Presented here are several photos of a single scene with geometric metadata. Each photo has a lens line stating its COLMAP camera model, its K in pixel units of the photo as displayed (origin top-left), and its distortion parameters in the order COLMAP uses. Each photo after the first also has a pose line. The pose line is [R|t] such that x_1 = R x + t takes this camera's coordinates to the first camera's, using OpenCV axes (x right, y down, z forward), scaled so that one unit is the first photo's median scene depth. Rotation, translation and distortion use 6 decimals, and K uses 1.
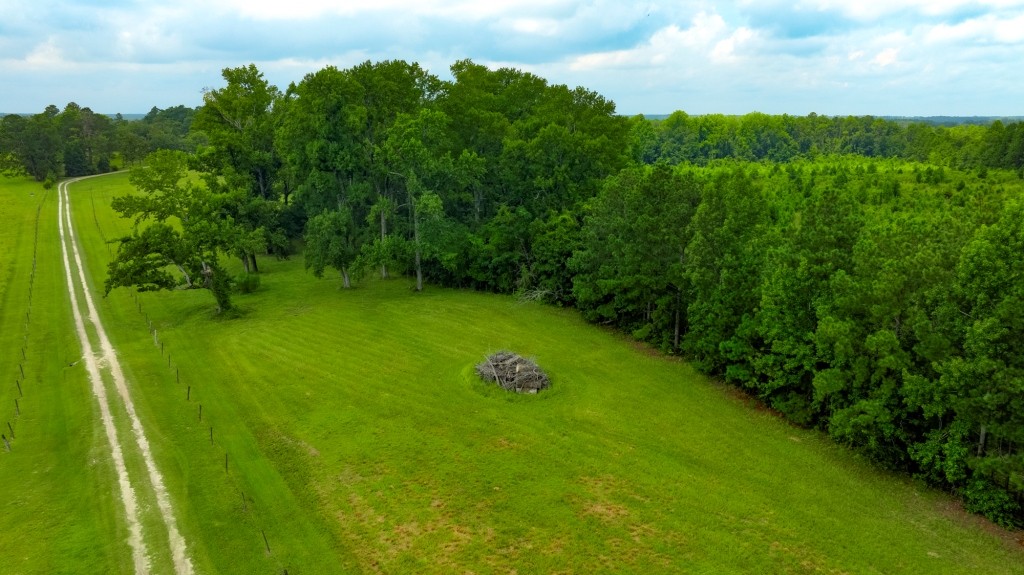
lens RADIAL K [[715.2, 0, 507.4], [0, 715.2, 288.6], [0, 0, 1]] dist [-0.026536, 0.031735]
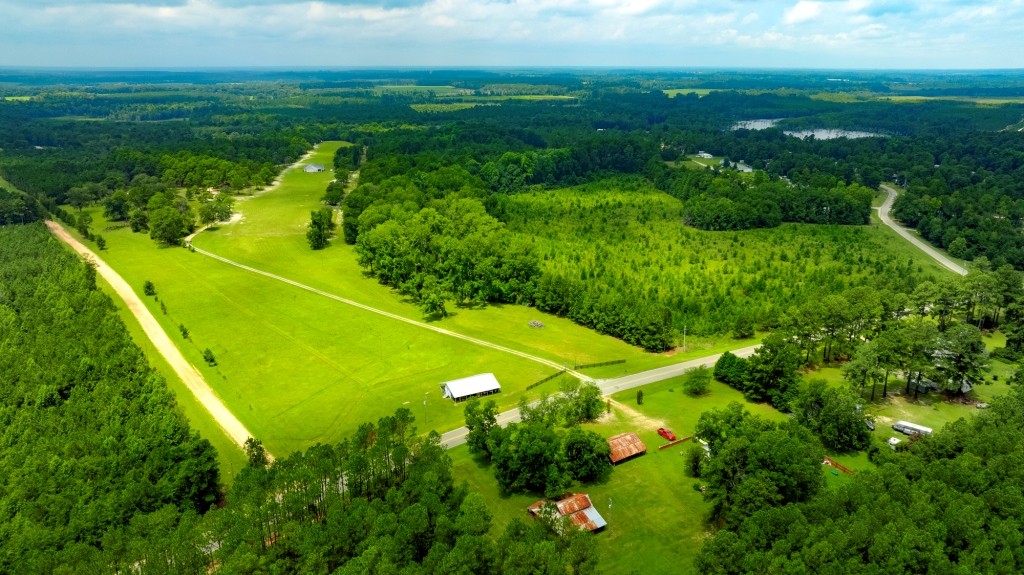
lens RADIAL K [[715.2, 0, 513.7], [0, 715.2, 290.2], [0, 0, 1]] dist [-0.026536, 0.031735]
pose [[0.955924, -0.086545, 0.280569, -0.984361], [0.066380, 0.994533, 0.080614, -0.344321], [-0.286011, -0.058436, 0.956443, -2.381532]]
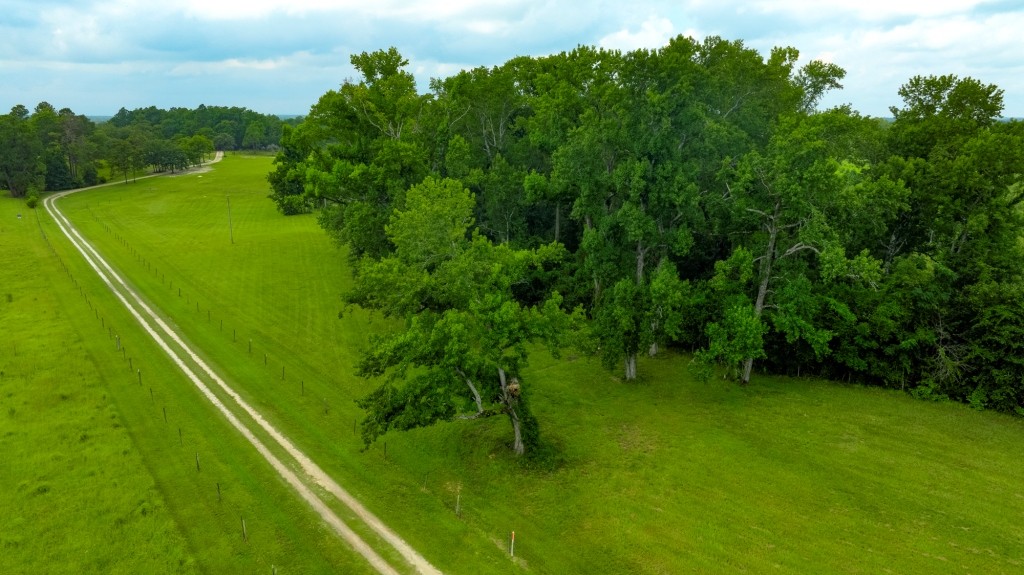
lens RADIAL K [[715.2, 0, 508.8], [0, 715.2, 286.1], [0, 0, 1]] dist [-0.026536, 0.031735]
pose [[0.997206, -0.017013, 0.072736, -0.411165], [0.017434, 0.999835, -0.005150, -0.092098], [-0.072636, 0.006404, 0.997338, 0.371030]]
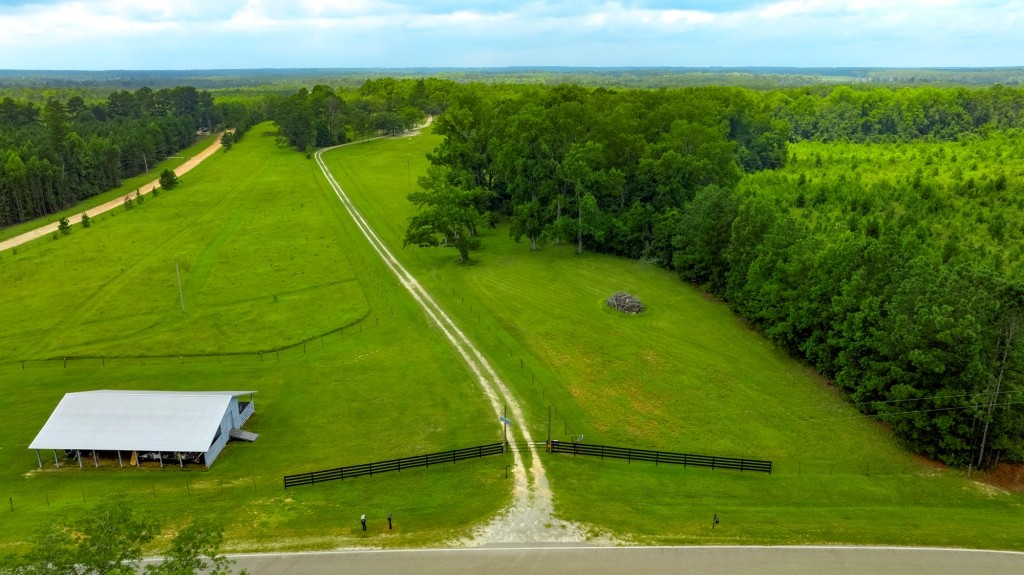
lens RADIAL K [[715.2, 0, 515.8], [0, 715.2, 284.0], [0, 0, 1]] dist [-0.026536, 0.031735]
pose [[0.974484, 0.061848, -0.215767, 0.084088], [-0.049387, 0.996811, 0.062678, -0.023363], [0.218955, -0.050423, 0.974431, -0.575009]]
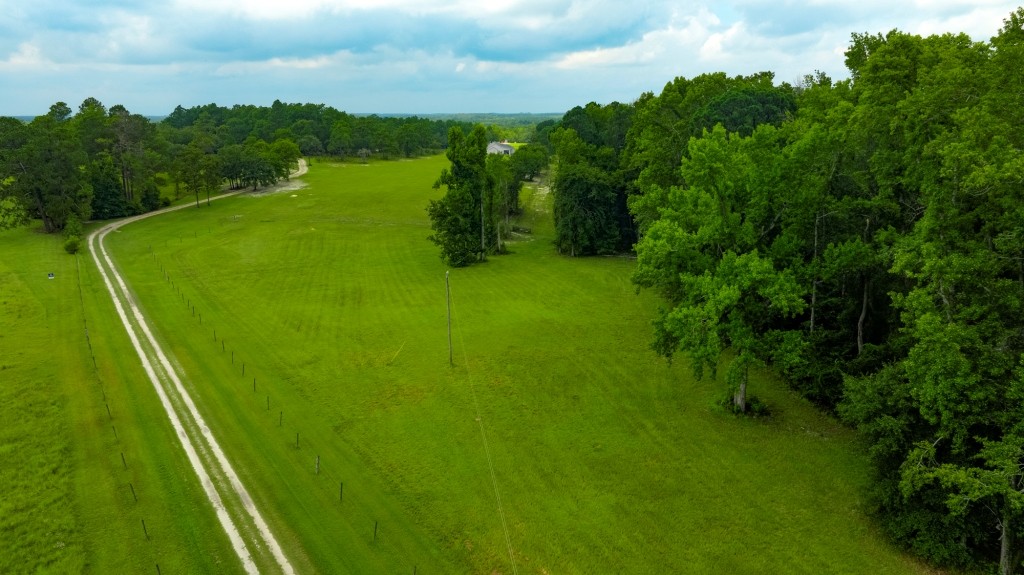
lens RADIAL K [[715.2, 0, 504.1], [0, 715.2, 288.0], [0, 0, 1]] dist [-0.026536, 0.031735]
pose [[0.999755, -0.013221, 0.017754, -0.824535], [0.013218, 0.999913, 0.000294, -0.276390], [-0.017756, -0.000059, 0.999842, 1.136435]]
